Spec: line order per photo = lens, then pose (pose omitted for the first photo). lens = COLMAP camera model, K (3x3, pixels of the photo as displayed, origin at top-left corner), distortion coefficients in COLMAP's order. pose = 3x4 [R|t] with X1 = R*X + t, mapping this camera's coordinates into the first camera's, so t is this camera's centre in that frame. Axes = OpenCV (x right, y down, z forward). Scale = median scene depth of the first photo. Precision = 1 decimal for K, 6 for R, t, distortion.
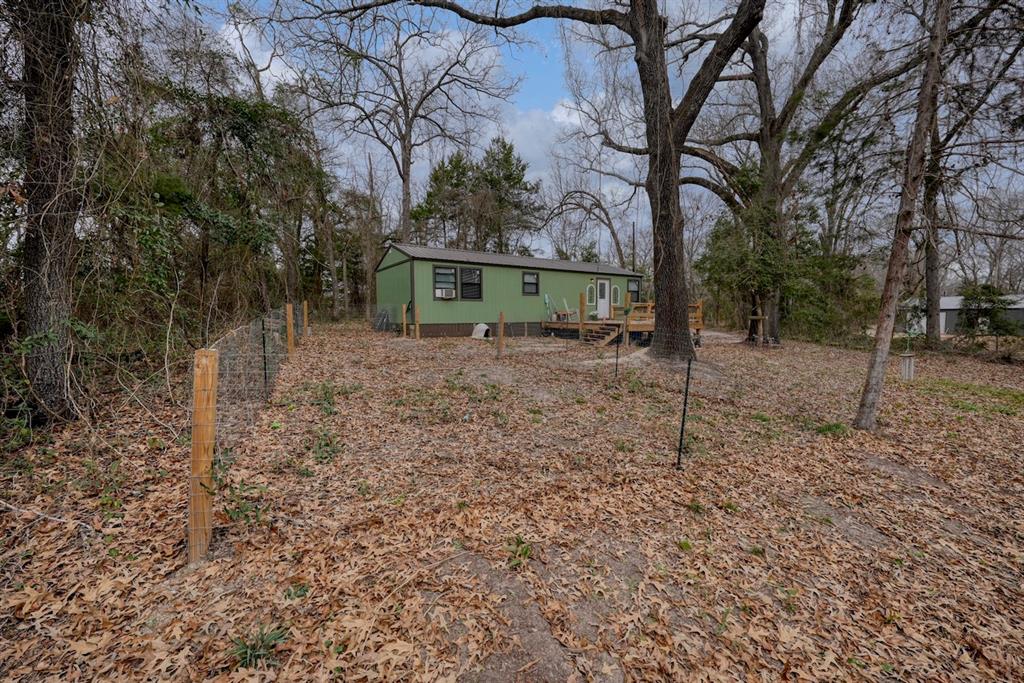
lens RADIAL K [[378.6, 0, 512.0], [0, 378.6, 341.5], [0, 0, 1]] dist [0.000333, 0.000054]
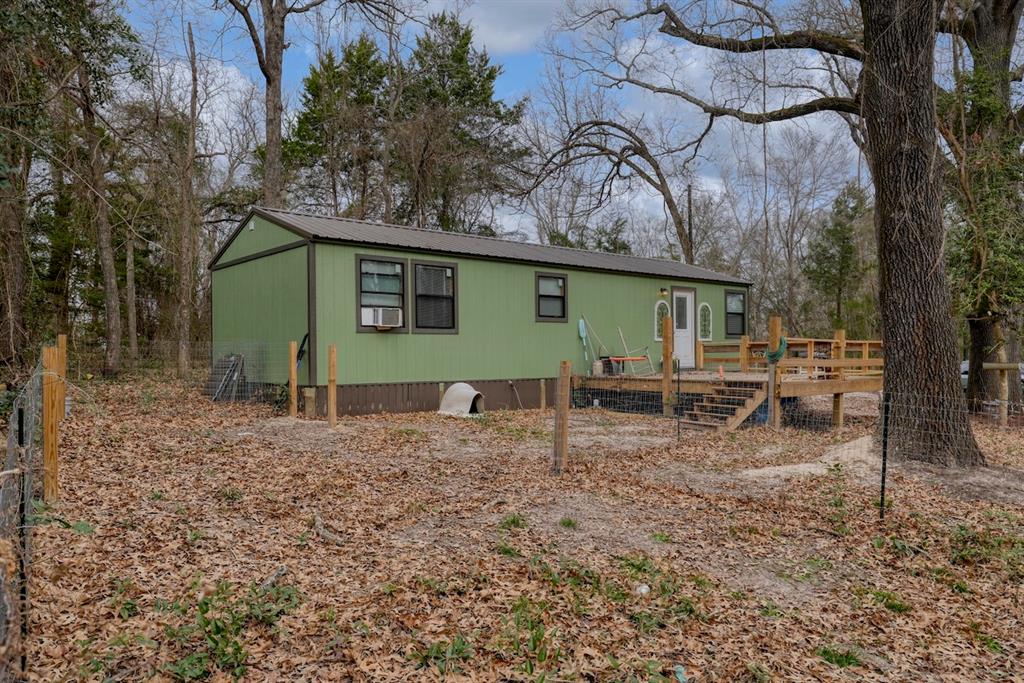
lens RADIAL K [[712.2, 0, 518.8], [0, 712.2, 364.4], [0, 0, 1]] dist [0.003487, 0.000364]
pose [[0.992923, -0.005604, 0.118629, -0.102041], [0.012720, 0.998159, -0.059309, -0.015971], [-0.118078, 0.060399, 0.991166, 0.121479]]
